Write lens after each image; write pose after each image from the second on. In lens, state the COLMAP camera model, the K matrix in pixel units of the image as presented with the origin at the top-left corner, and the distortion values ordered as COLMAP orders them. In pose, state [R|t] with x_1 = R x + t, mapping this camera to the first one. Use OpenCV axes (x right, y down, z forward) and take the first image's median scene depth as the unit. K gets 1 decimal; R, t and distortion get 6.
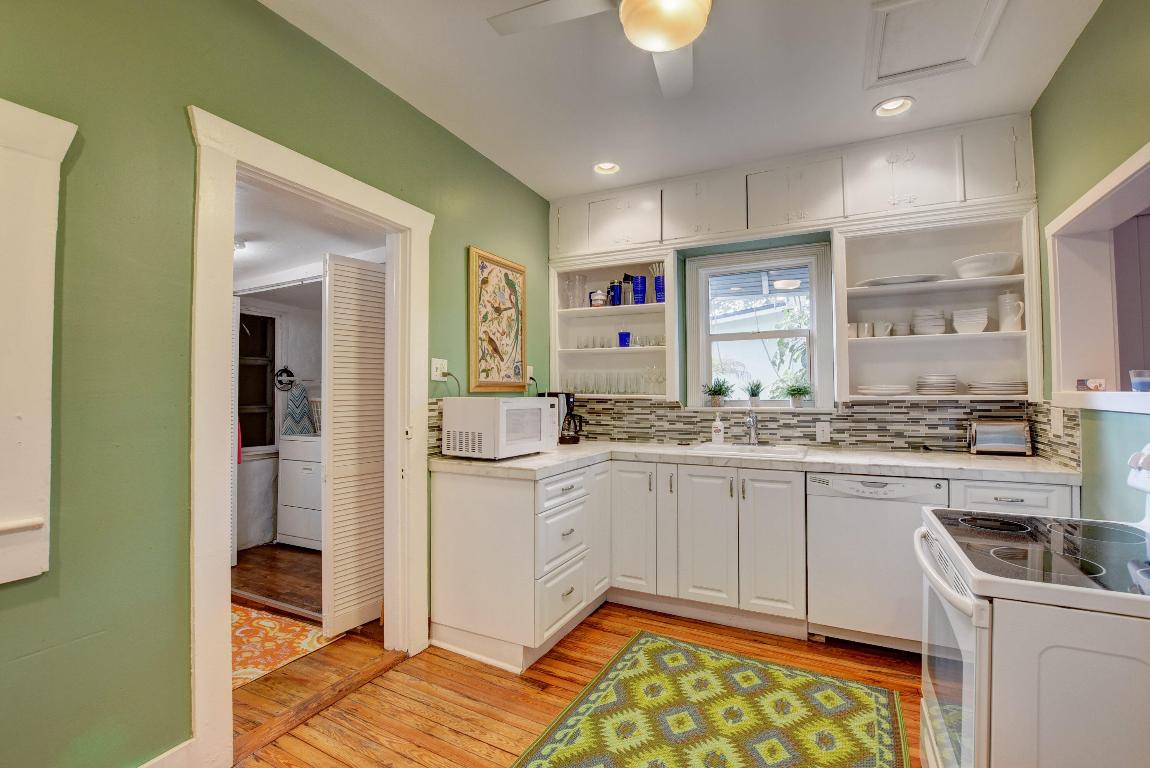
lens RADIAL K [[503.7, 0, 574.0], [0, 503.7, 384.6], [0, 0, 1]] dist [-0.020411, 0.001044]
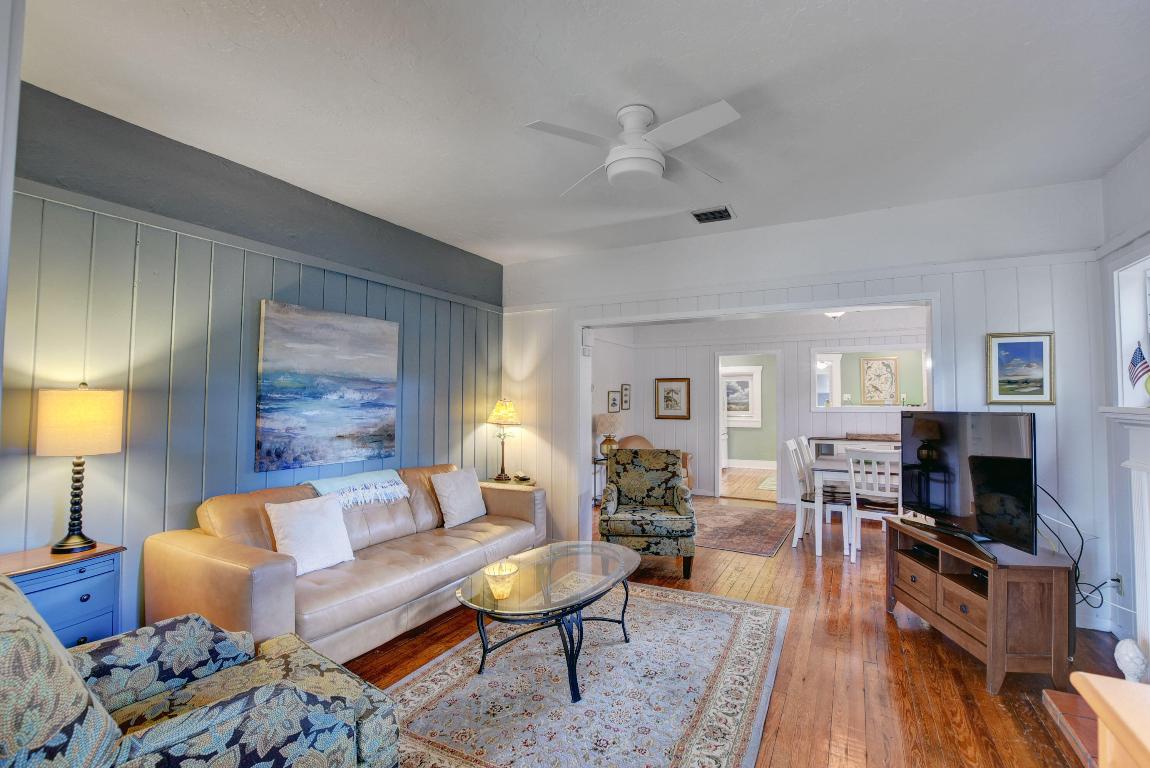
lens RADIAL K [[503.7, 0, 581.6], [0, 503.7, 381.2], [0, 0, 1]] dist [-0.020411, 0.001044]
pose [[-0.028842, -0.033038, -0.999038, 3.073206], [0.016572, 0.999300, -0.033525, -0.053672], [0.999447, -0.017523, -0.028275, -0.695544]]
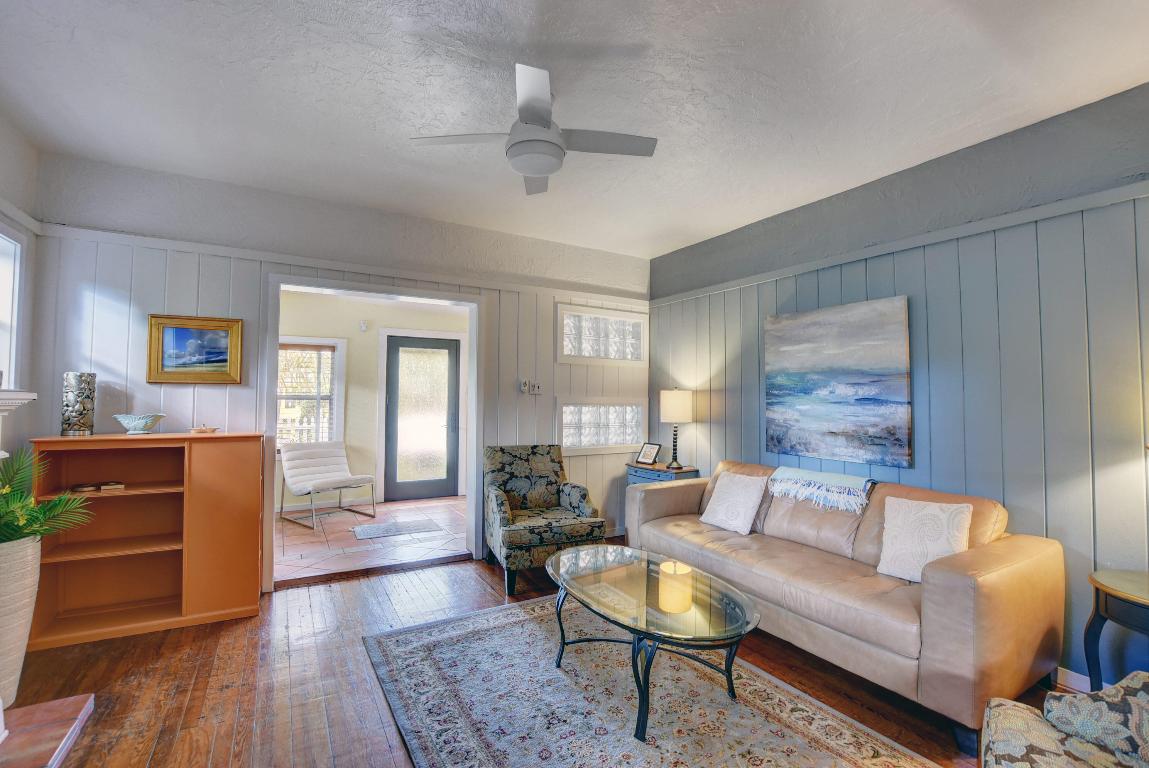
lens RADIAL K [[510.7, 0, 581.2], [0, 510.7, 381.4], [0, 0, 1]] dist [-0.023192, 0.000095]
pose [[-0.840695, 0.016892, 0.541245, 1.645441], [-0.011782, 0.998706, -0.049469, -0.023220], [-0.541380, -0.047965, -0.839409, 0.059764]]
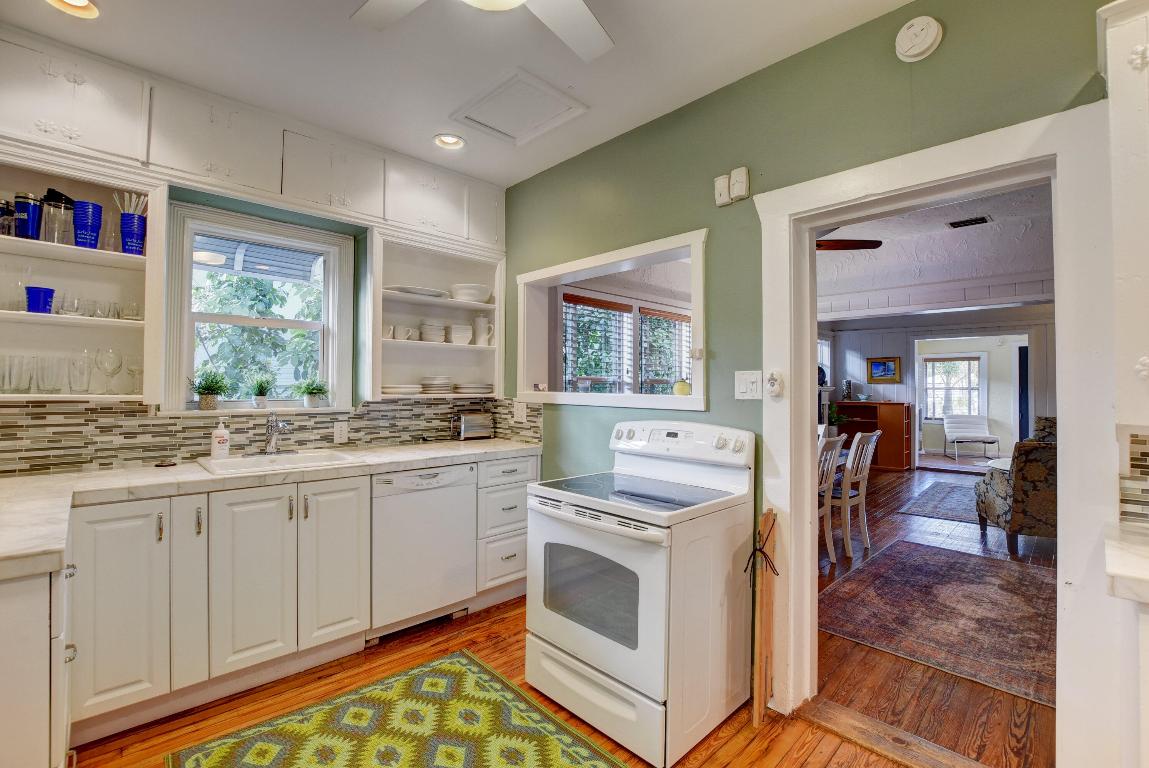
lens RADIAL K [[510.7, 0, 576.4], [0, 510.7, 383.5], [0, 0, 1]] dist [-0.023192, 0.000095]
pose [[0.331405, 0.011587, 0.943417, -0.300521], [-0.023364, 0.999719, -0.004071, -0.005954], [-0.943199, -0.020693, 0.331583, 0.279800]]
